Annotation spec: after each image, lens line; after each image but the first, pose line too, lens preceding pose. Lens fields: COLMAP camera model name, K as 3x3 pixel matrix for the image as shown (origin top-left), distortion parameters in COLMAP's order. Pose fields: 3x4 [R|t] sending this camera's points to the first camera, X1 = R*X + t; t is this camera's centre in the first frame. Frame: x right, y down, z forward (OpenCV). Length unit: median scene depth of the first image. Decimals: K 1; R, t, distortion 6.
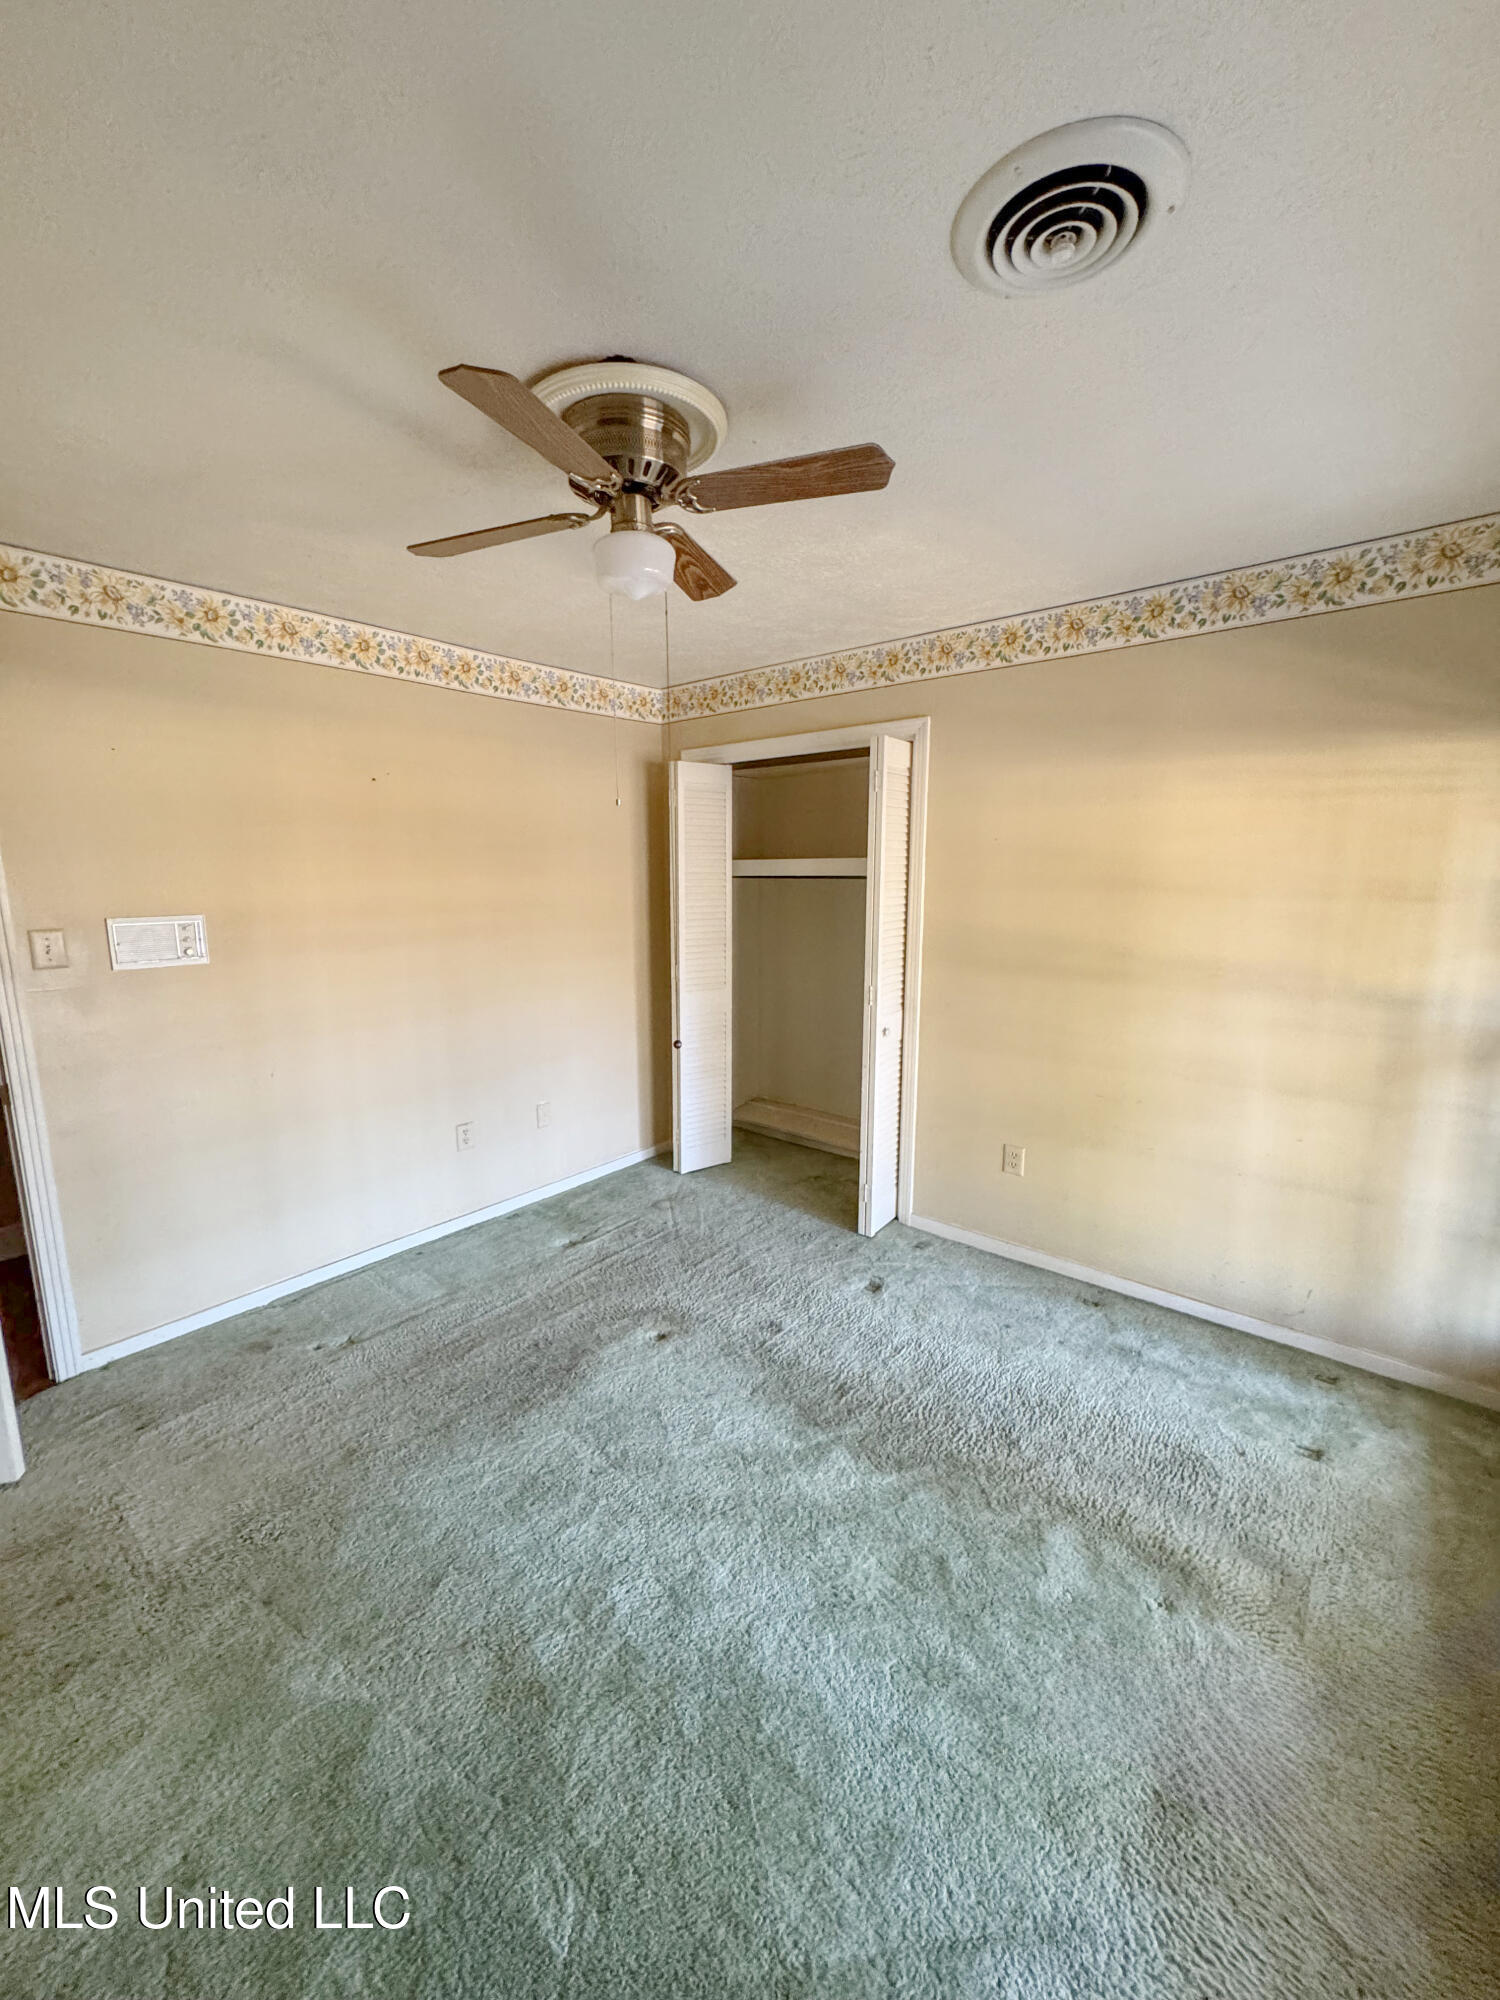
lens RADIAL K [[796.9, 0, 747.6], [0, 796.9, 997.7], [0, 0, 1]] dist [-0.002021, 0.000057]
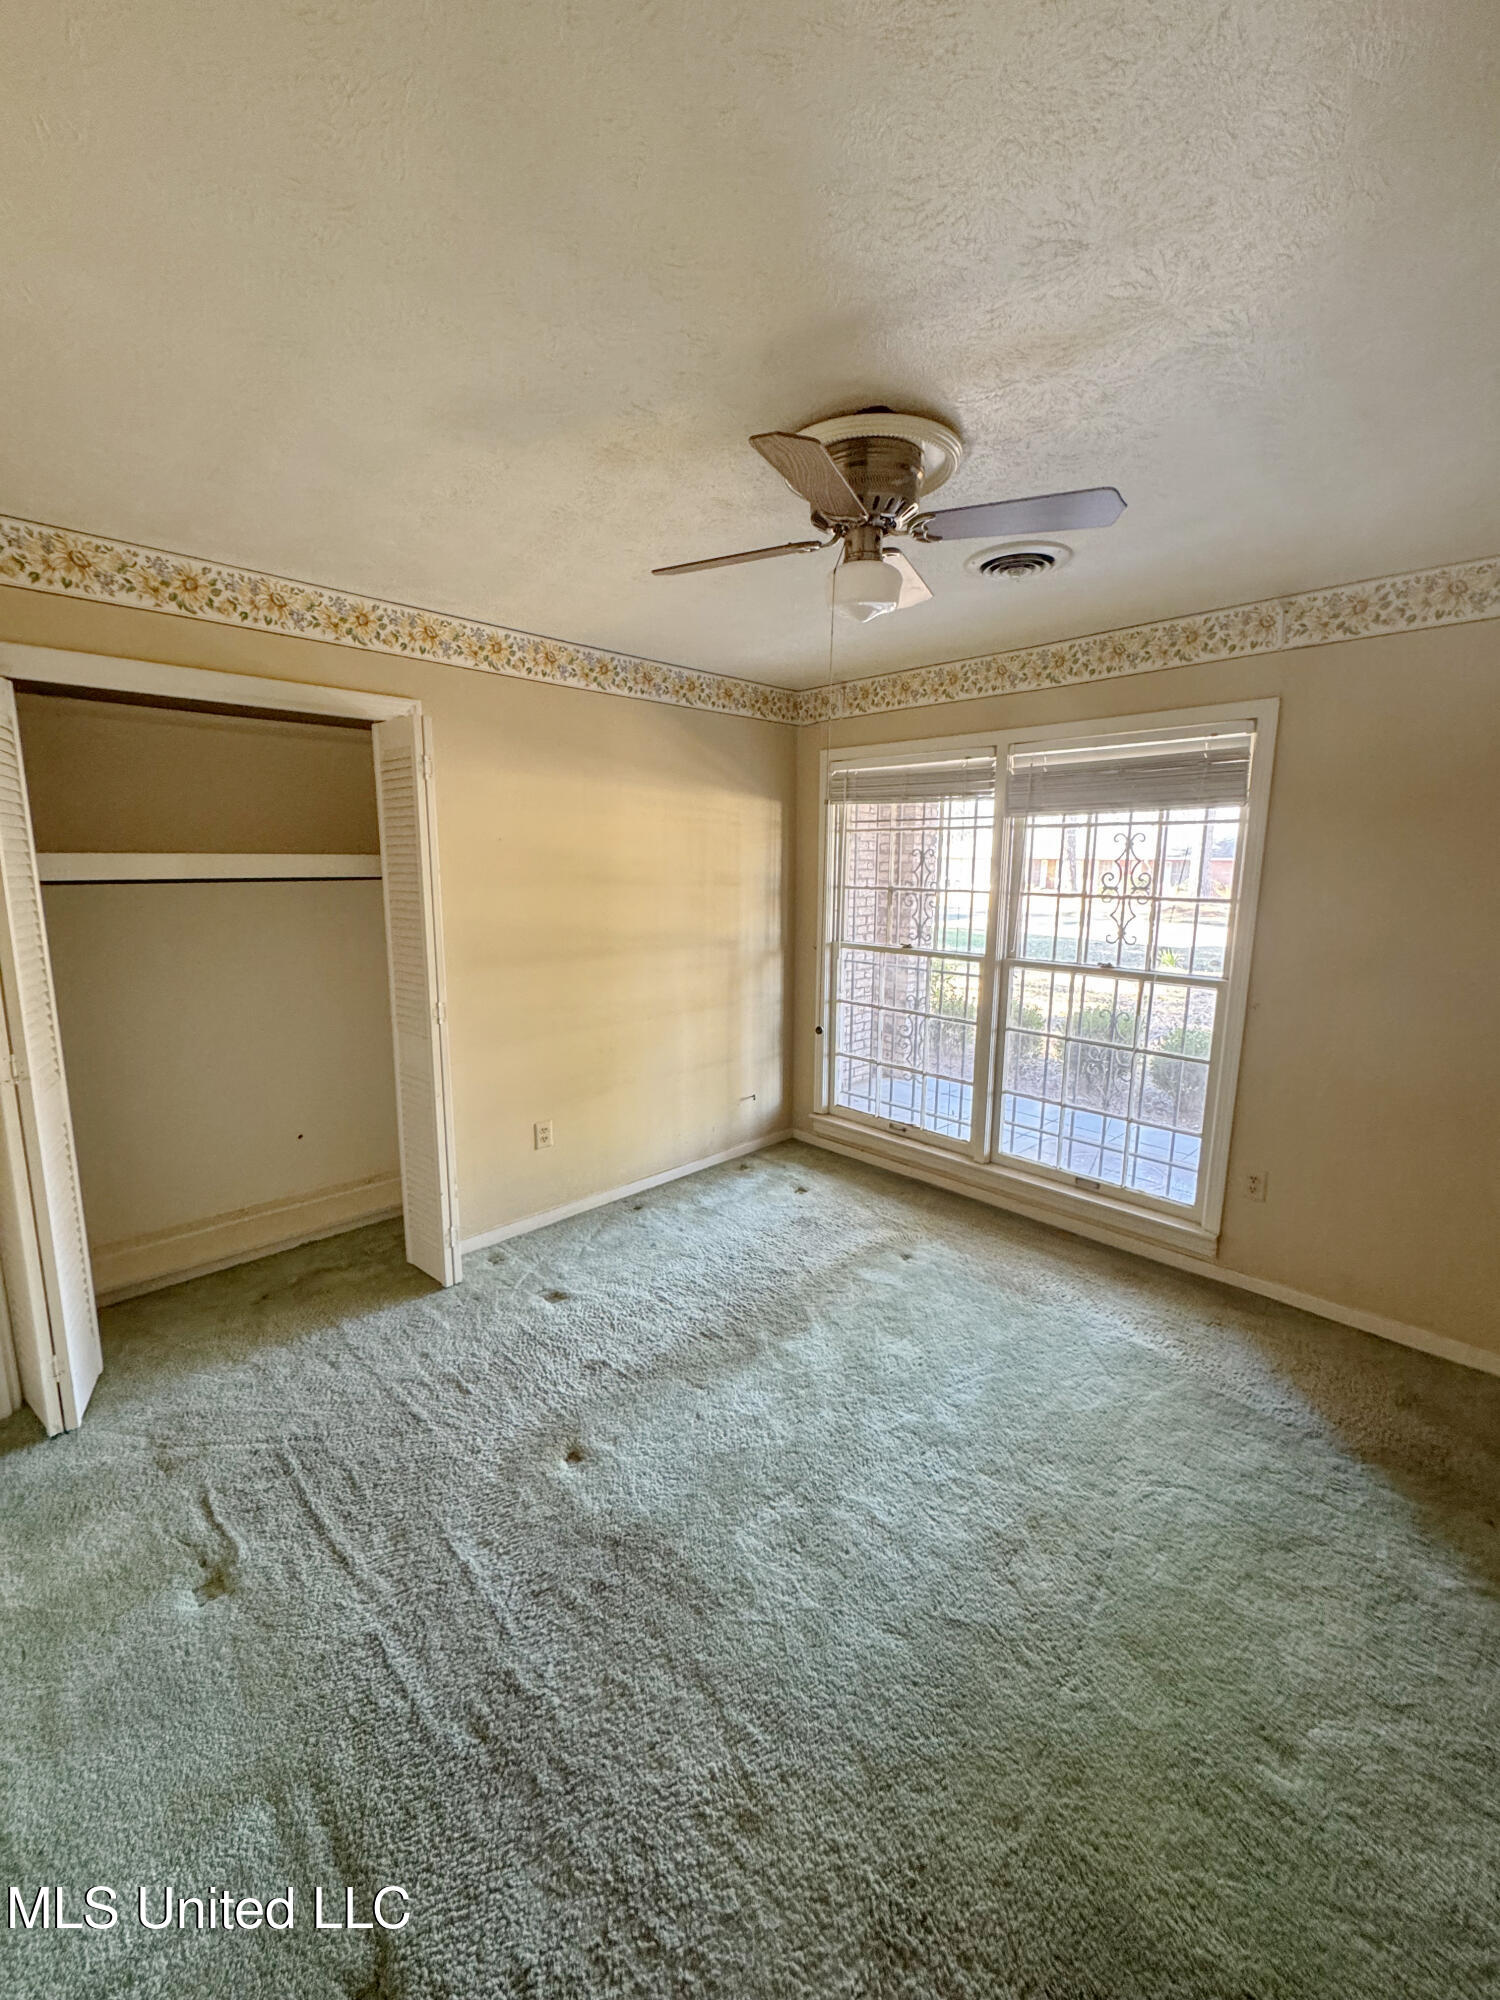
lens RADIAL K [[796.9, 0, 747.5], [0, 796.9, 999.4], [0, 0, 1]] dist [-0.002021, 0.000057]
pose [[0.091786, -0.162993, 0.982349, -0.821441], [0.160721, 0.976003, 0.146923, -0.111674], [-0.982723, 0.144398, 0.115780, 0.690022]]
